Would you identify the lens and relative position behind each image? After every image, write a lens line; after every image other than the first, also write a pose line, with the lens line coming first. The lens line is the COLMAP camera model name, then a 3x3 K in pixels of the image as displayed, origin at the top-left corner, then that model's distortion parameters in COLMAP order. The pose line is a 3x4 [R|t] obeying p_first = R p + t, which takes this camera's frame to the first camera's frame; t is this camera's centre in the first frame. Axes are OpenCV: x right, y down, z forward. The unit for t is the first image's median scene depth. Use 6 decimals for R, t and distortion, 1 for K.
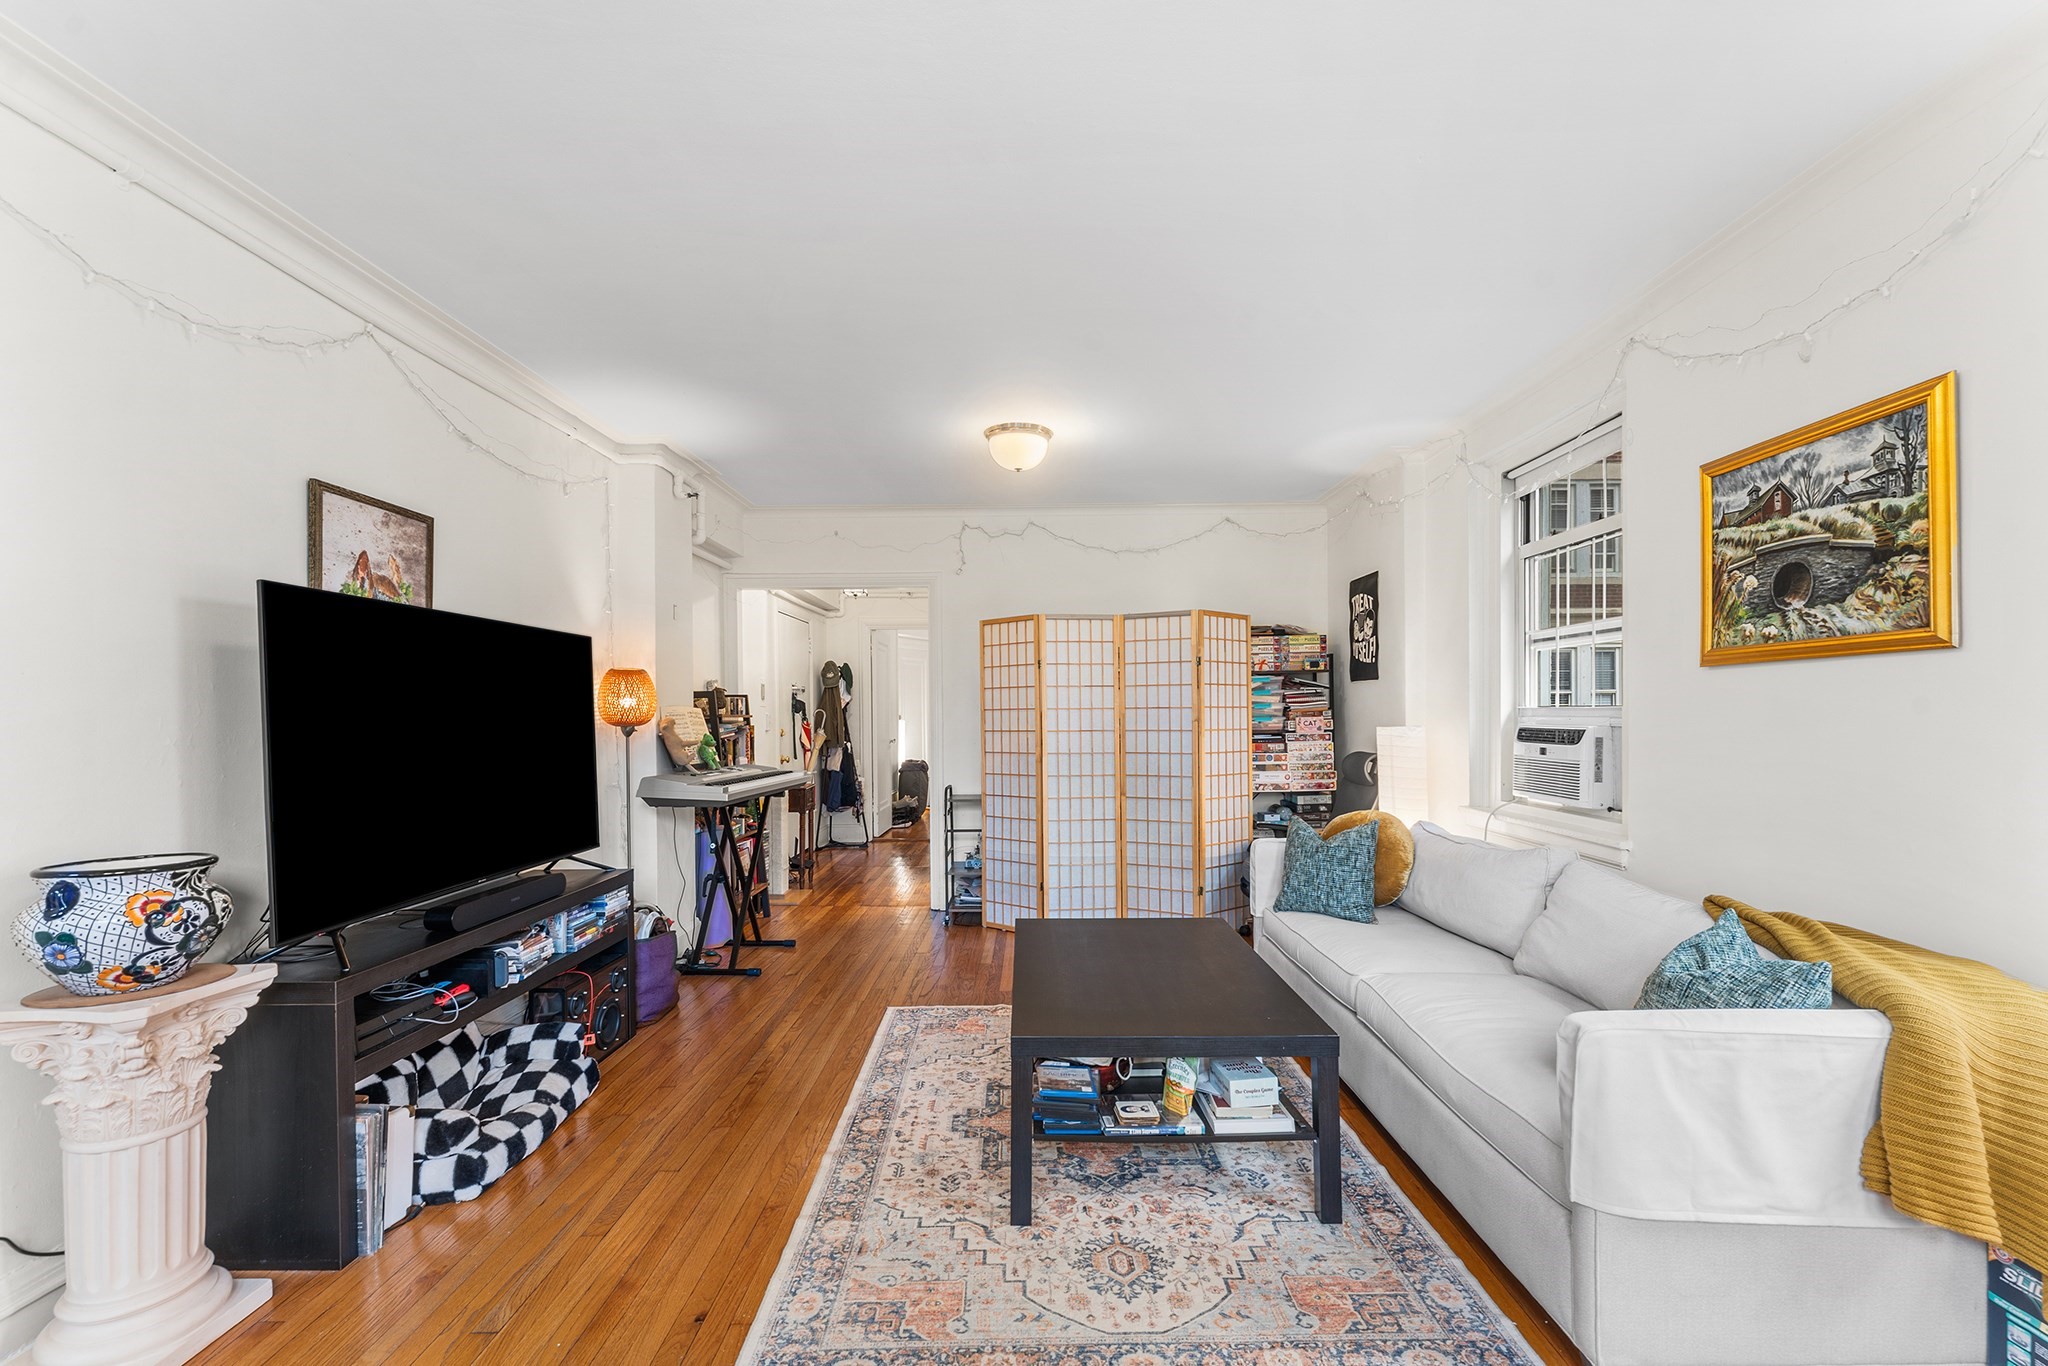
lens RADIAL K [[844.7, 0, 1026.1], [0, 844.7, 719.4], [0, 0, 1]] dist [-0.000254, -0.000411]
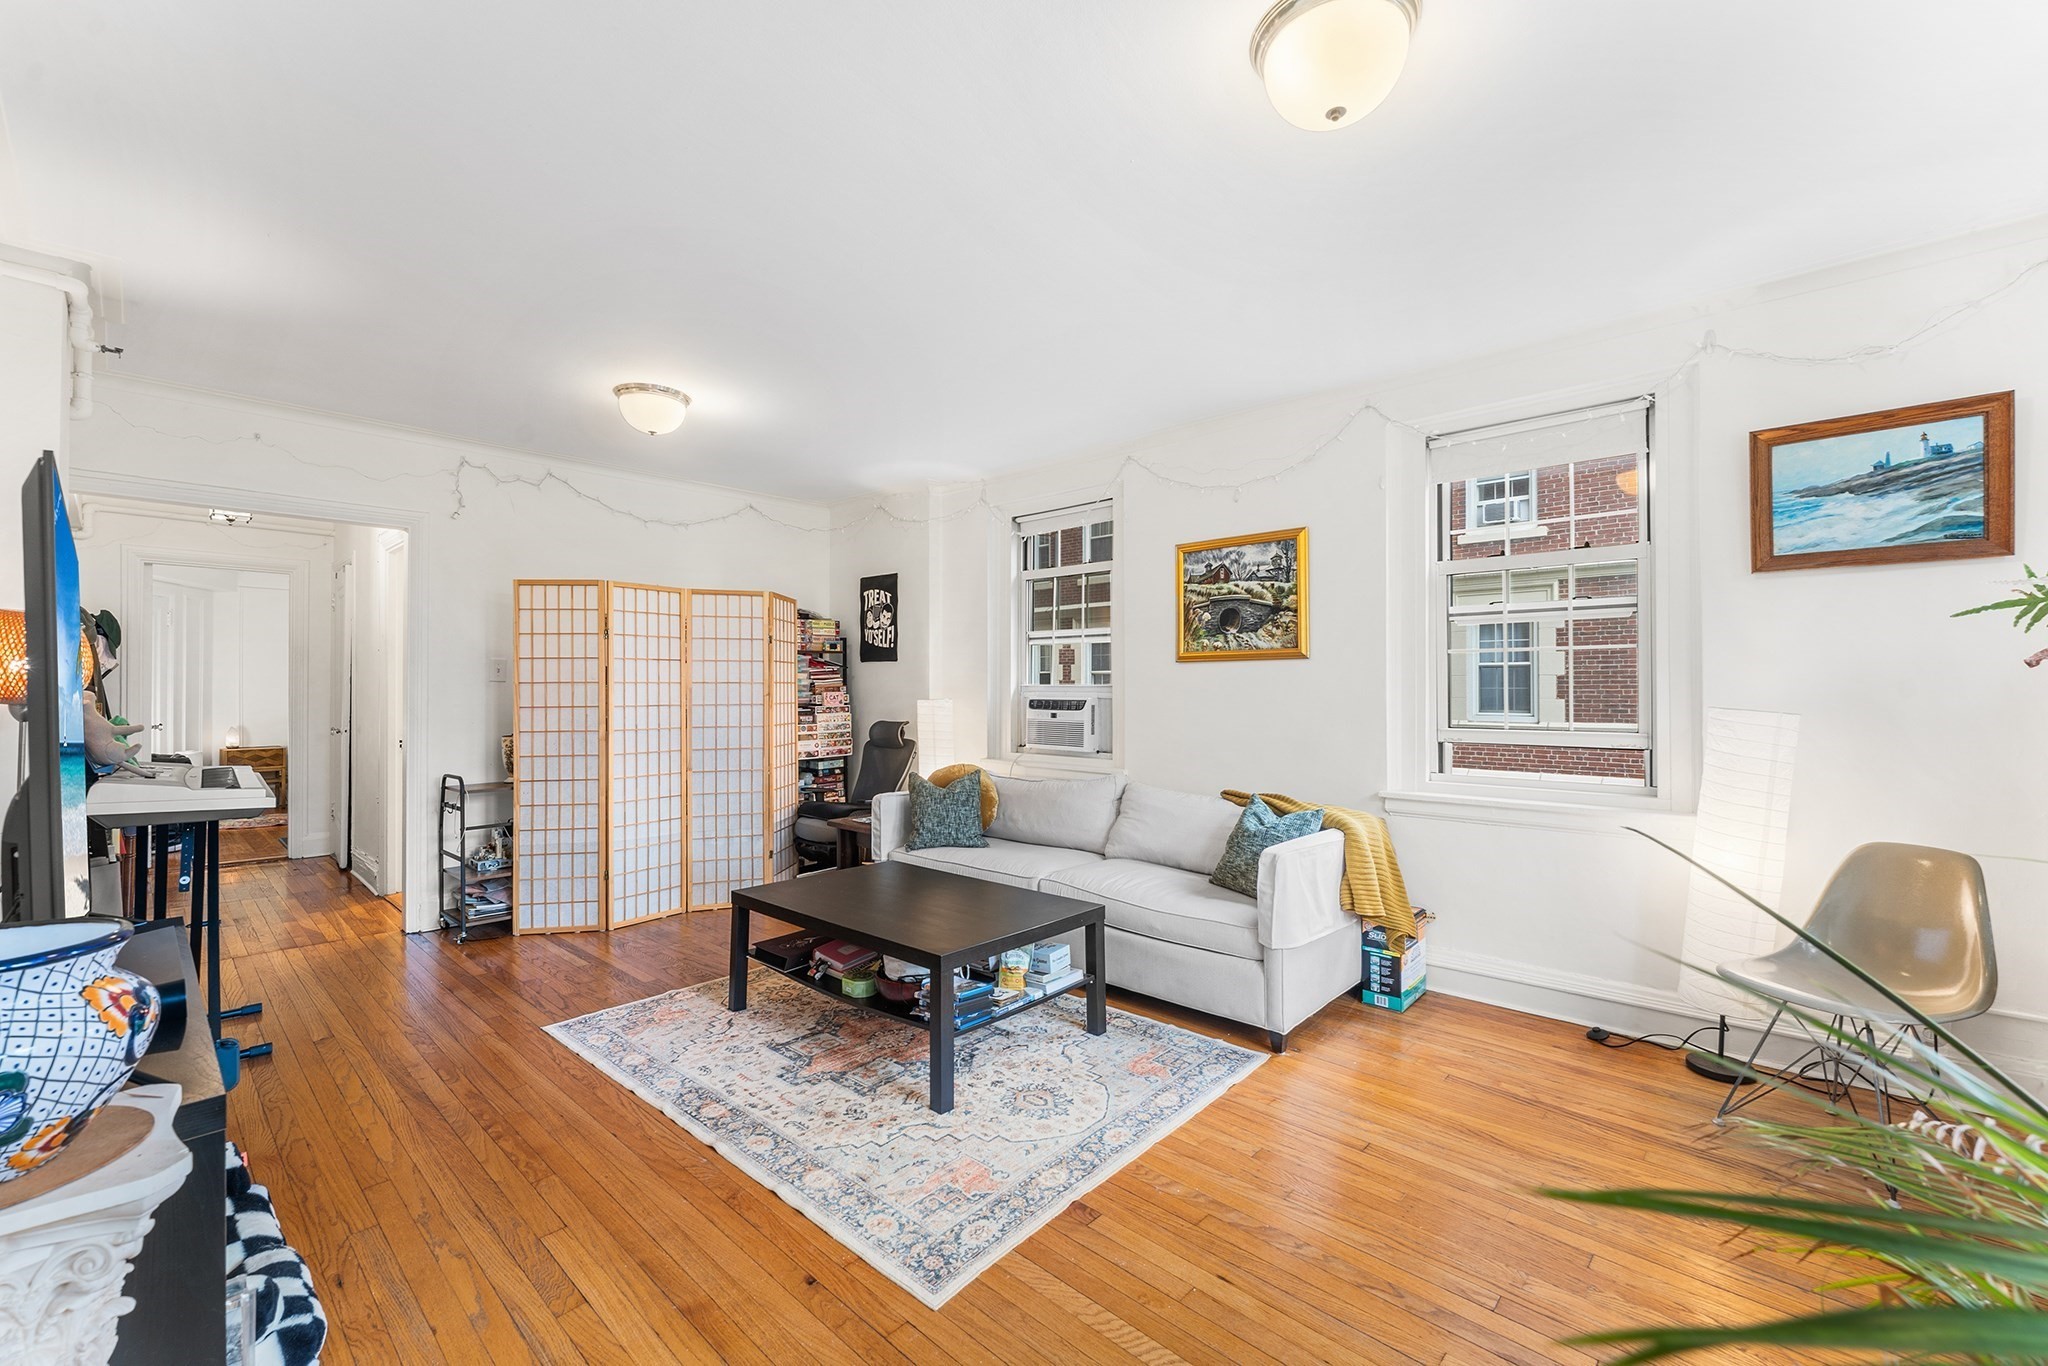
lens RADIAL K [[844.7, 0, 1015.0], [0, 844.7, 676.5], [0, 0, 1]] dist [-0.000254, -0.000411]
pose [[0.677877, 0.015421, 0.735014, -0.532463], [0.001470, 0.999750, -0.022331, 0.003238], [-0.735174, 0.016218, 0.677684, 0.065283]]
